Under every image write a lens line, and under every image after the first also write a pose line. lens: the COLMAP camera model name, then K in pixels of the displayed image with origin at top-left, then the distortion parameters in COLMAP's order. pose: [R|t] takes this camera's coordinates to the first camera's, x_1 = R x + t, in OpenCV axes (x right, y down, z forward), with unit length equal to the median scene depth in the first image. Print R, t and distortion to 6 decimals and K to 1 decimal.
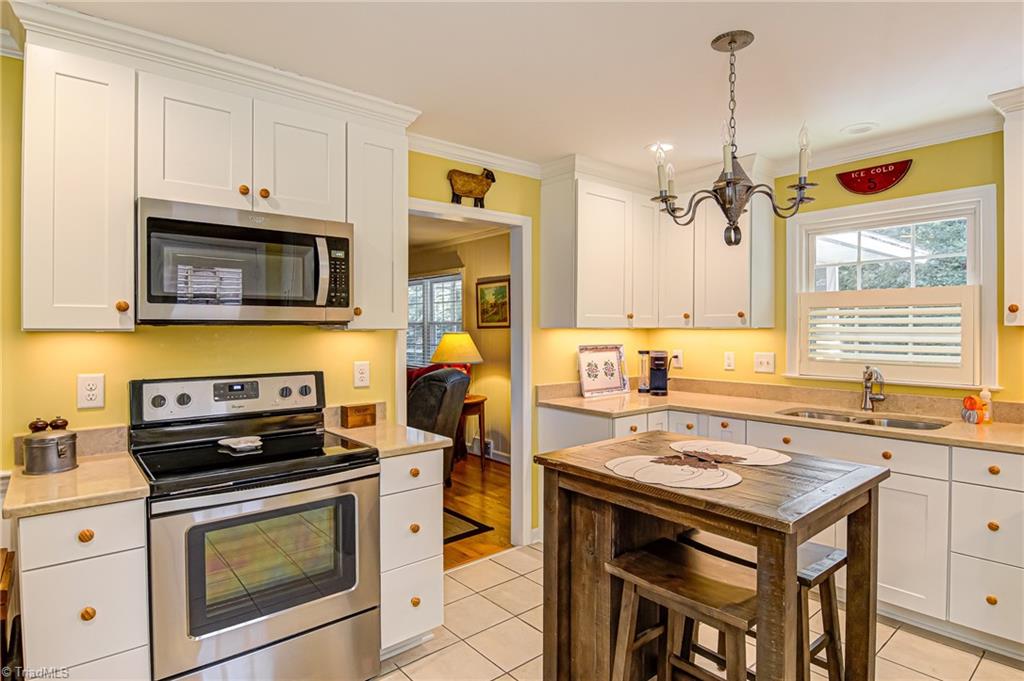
lens RADIAL K [[544.6, 0, 532.3], [0, 544.6, 333.9], [0, 0, 1]] dist [0.000972, 0.000286]
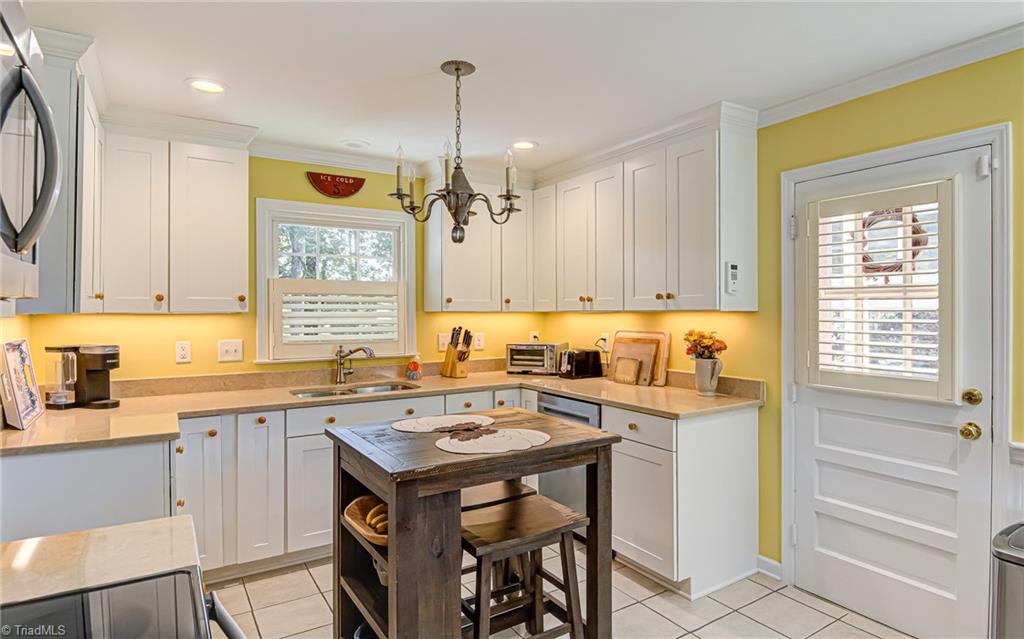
lens RADIAL K [[547.4, 0, 524.2], [0, 547.4, 311.4], [0, 0, 1]] dist [0.026354, -0.030802]
pose [[0.152423, 0.001274, 0.988315, -0.417973], [0.009874, 0.999947, -0.002812, -0.005886], [-0.988266, 0.010187, 0.152402, 0.370677]]
